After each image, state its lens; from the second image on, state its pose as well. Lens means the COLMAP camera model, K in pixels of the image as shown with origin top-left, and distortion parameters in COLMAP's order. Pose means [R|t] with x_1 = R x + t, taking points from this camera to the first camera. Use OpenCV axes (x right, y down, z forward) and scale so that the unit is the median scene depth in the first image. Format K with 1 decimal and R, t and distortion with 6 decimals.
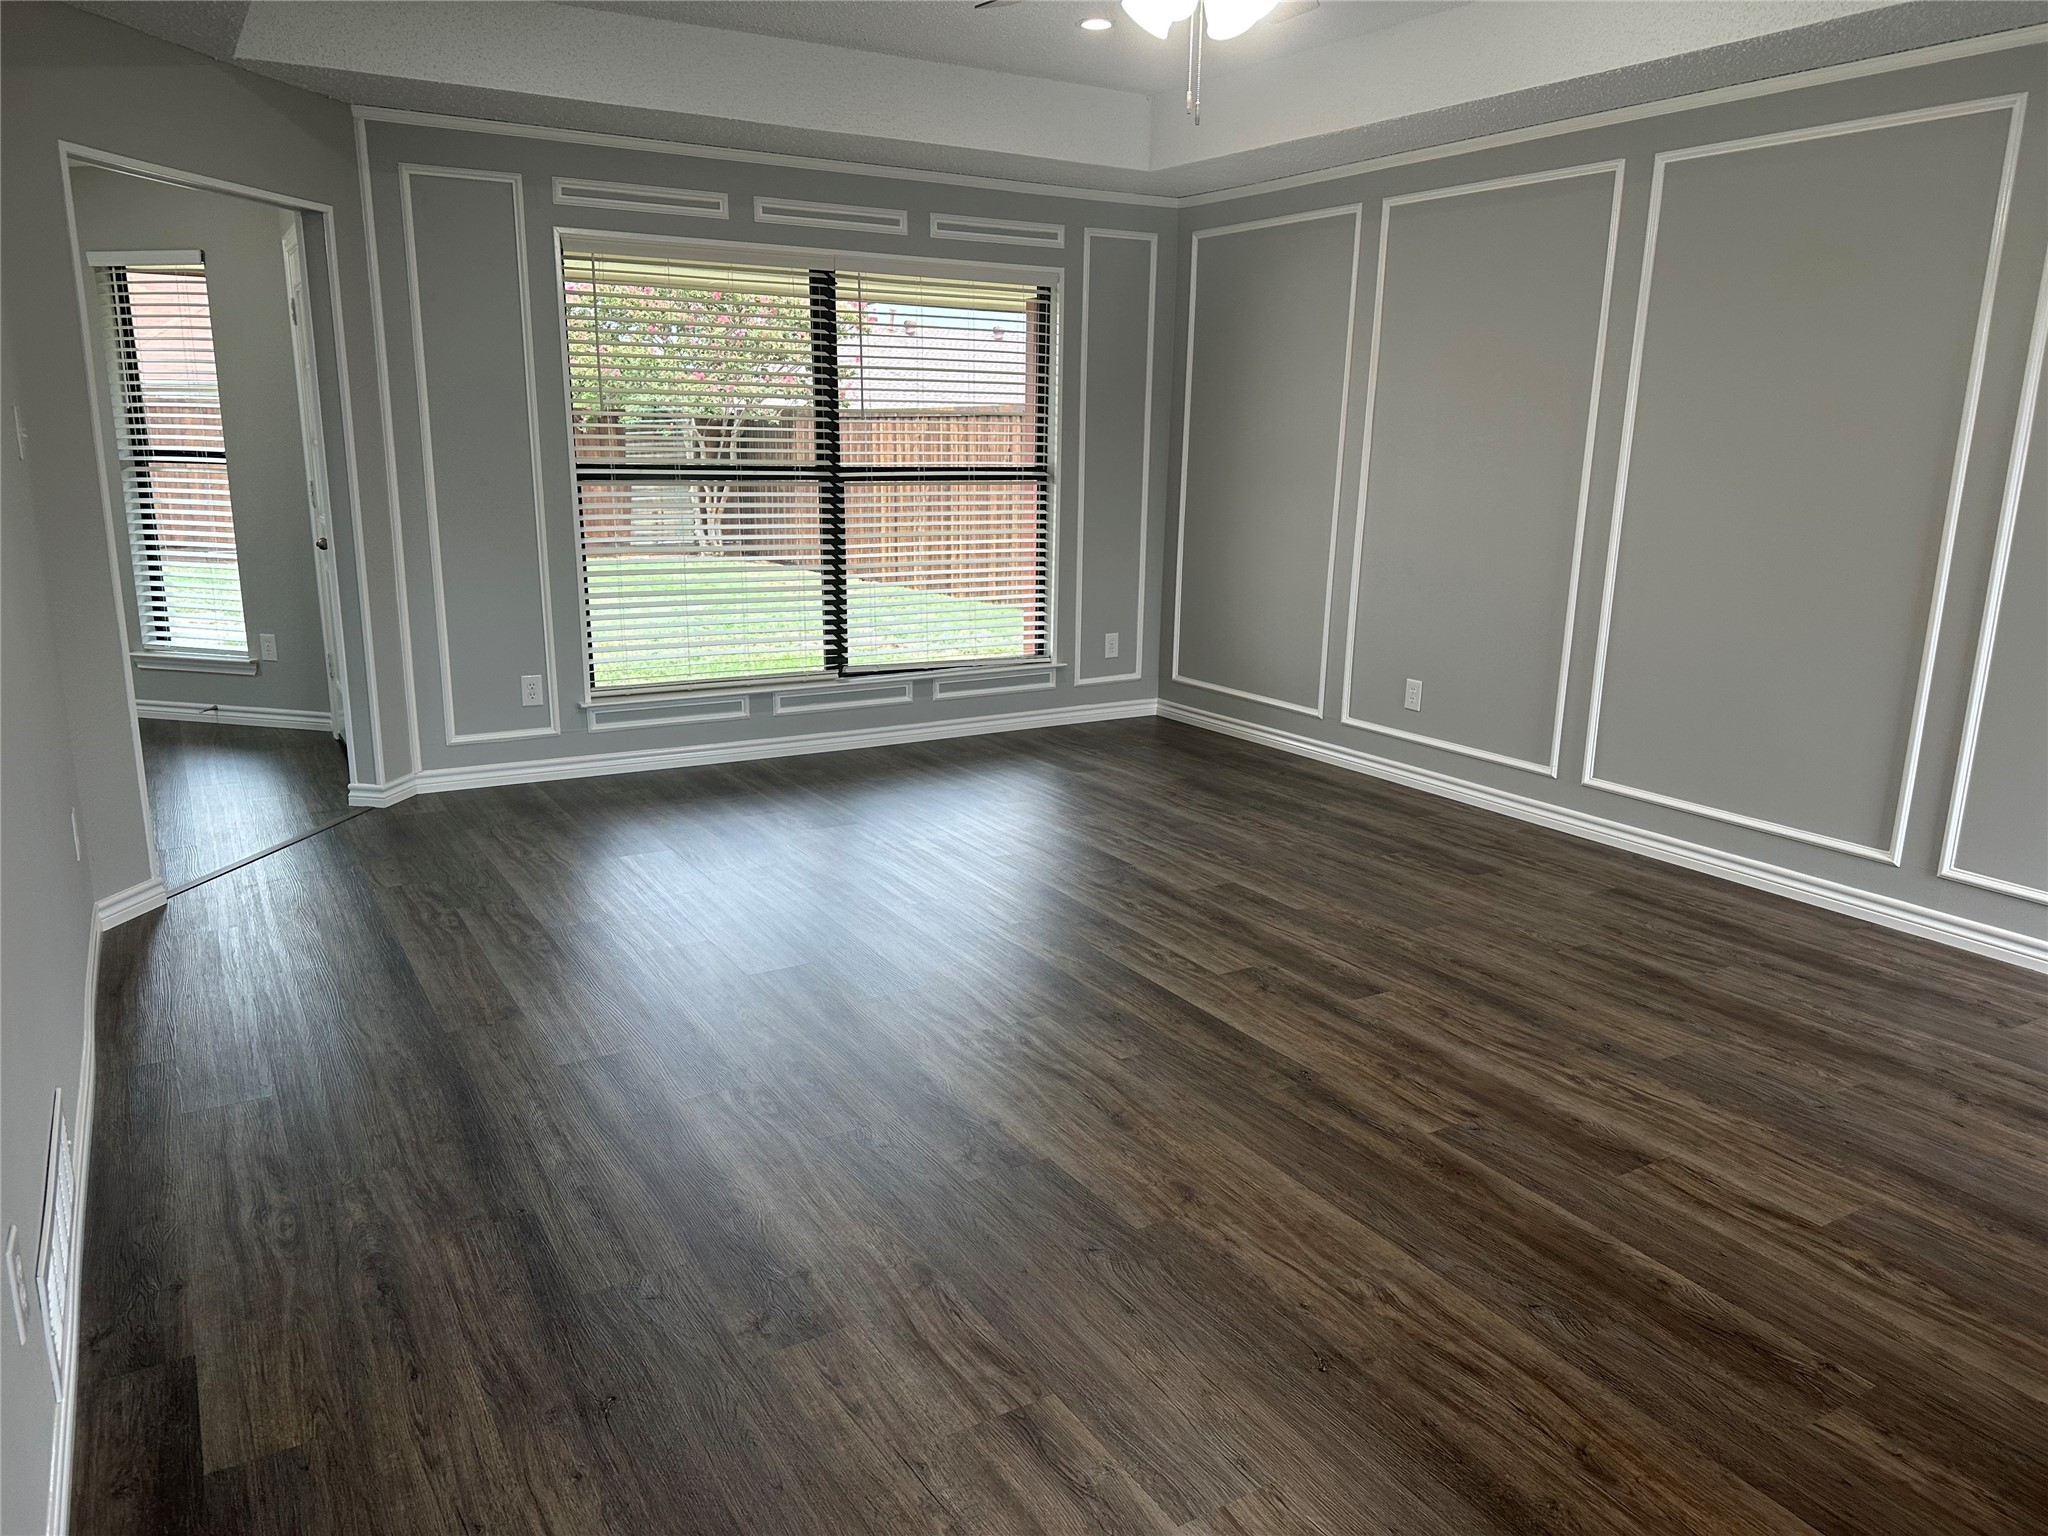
lens RADIAL K [[1437.7, 0, 1024.3], [0, 1437.7, 757.6], [0, 0, 1]] dist [0.139310, -0.233046]
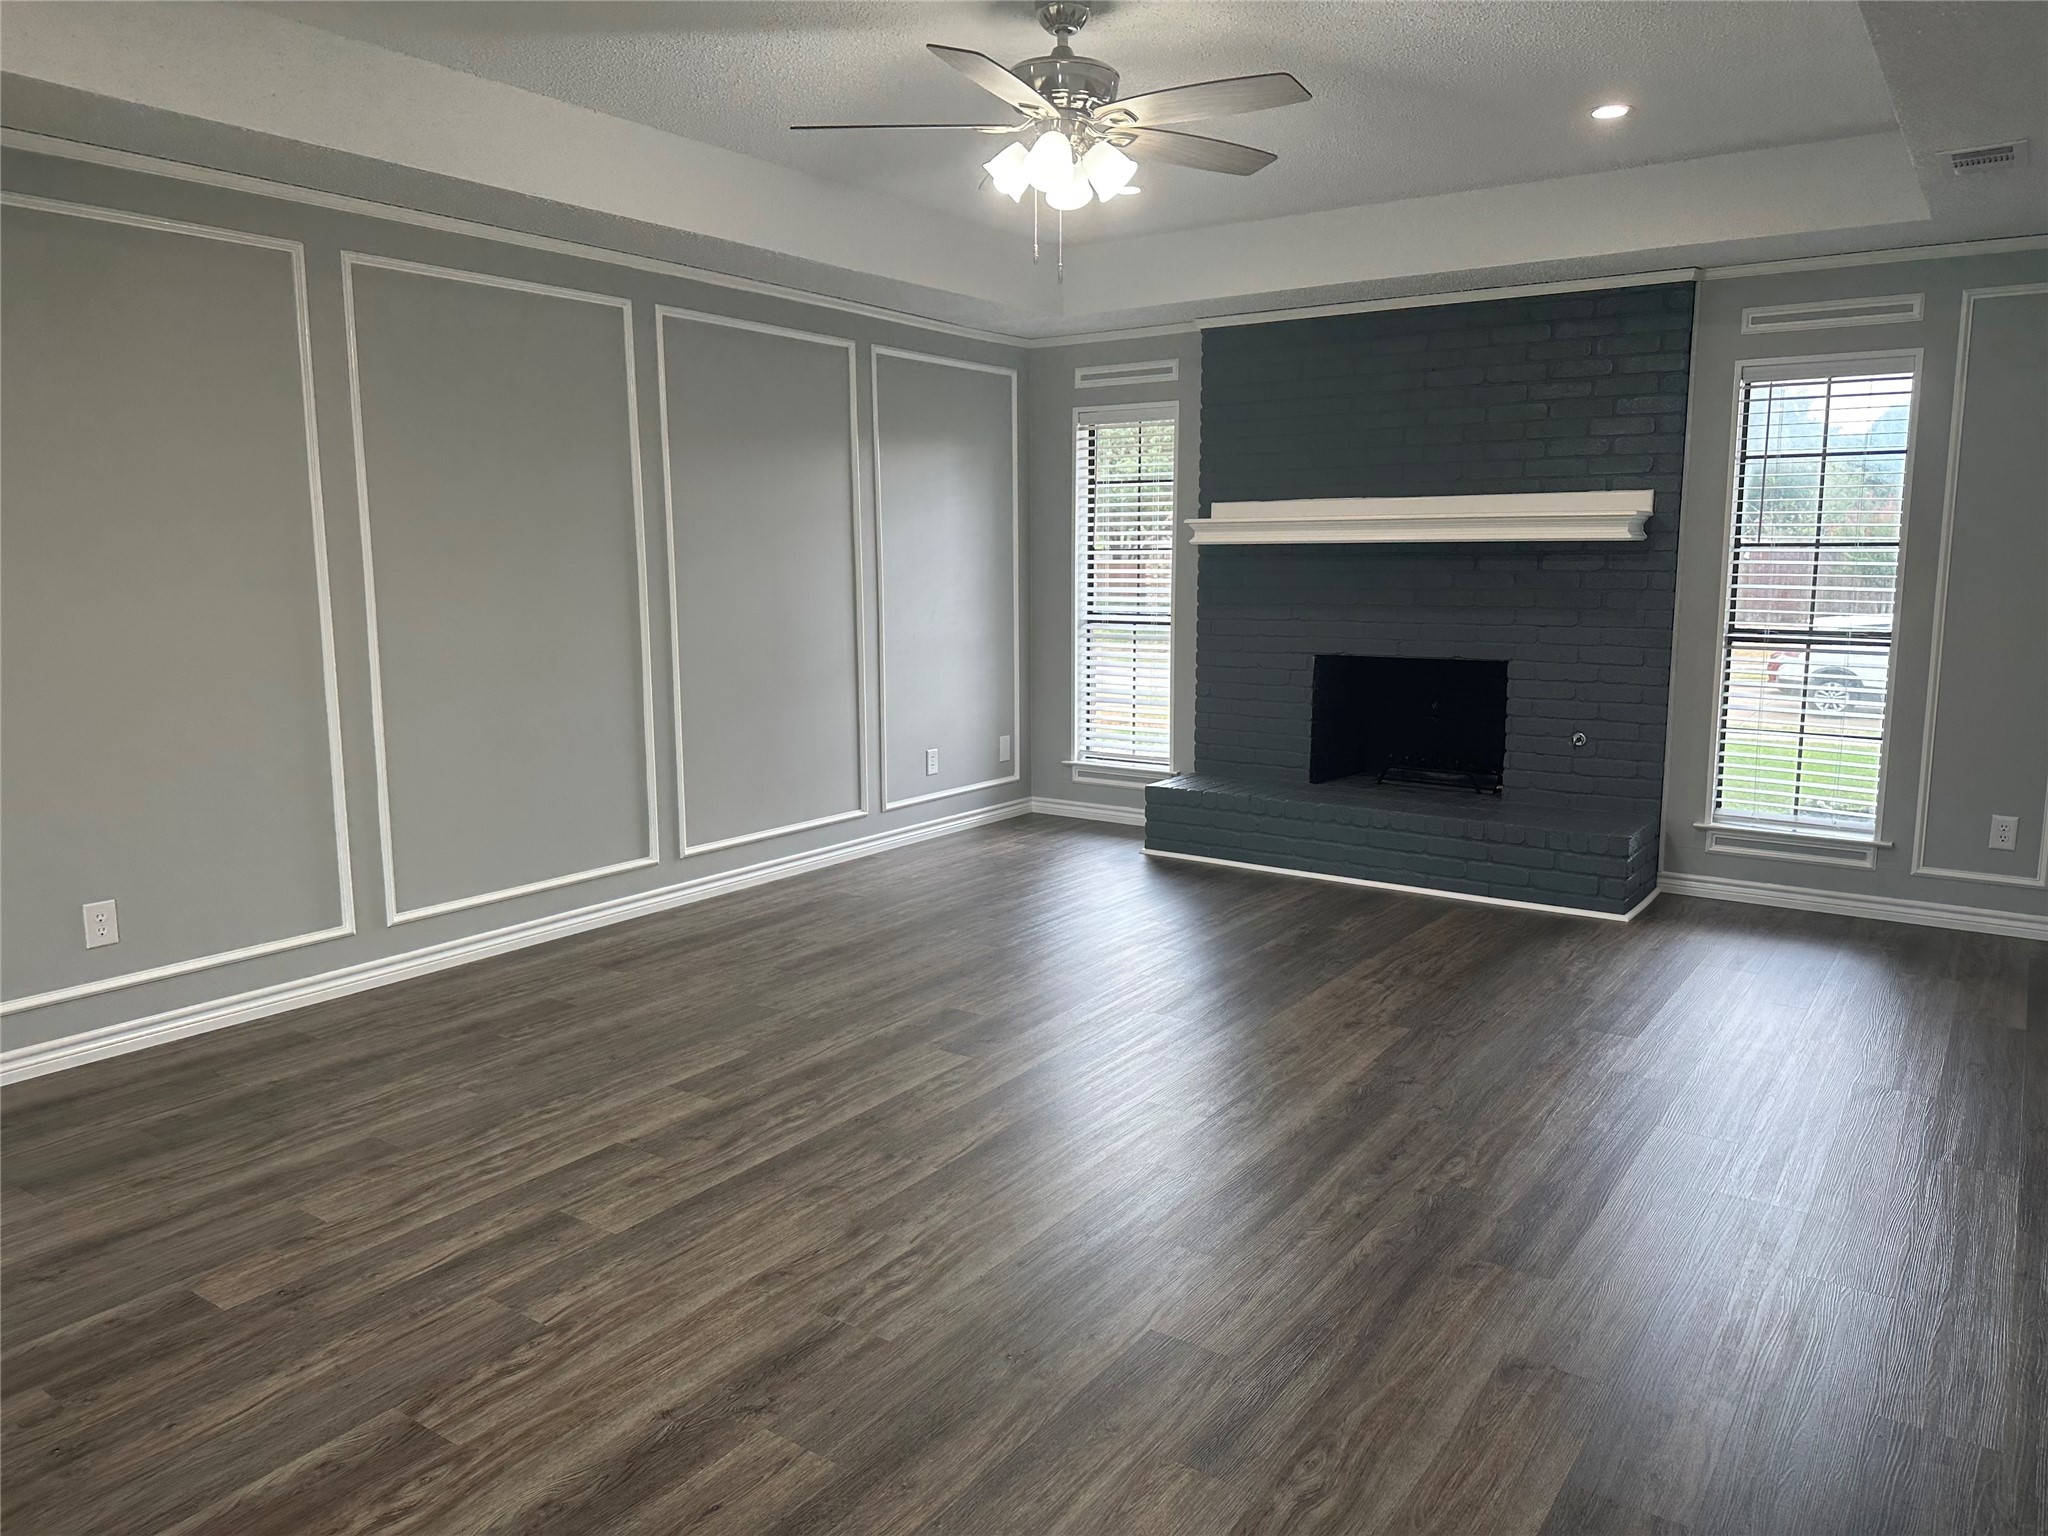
lens RADIAL K [[1437.7, 0, 1024.3], [0, 1437.7, 757.6], [0, 0, 1]] dist [0.139310, -0.233046]
pose [[-0.417539, -0.144735, 0.897058, -0.657983], [0.198553, 0.948843, 0.245507, -0.254751], [-0.886700, 0.280623, -0.367441, 1.079153]]
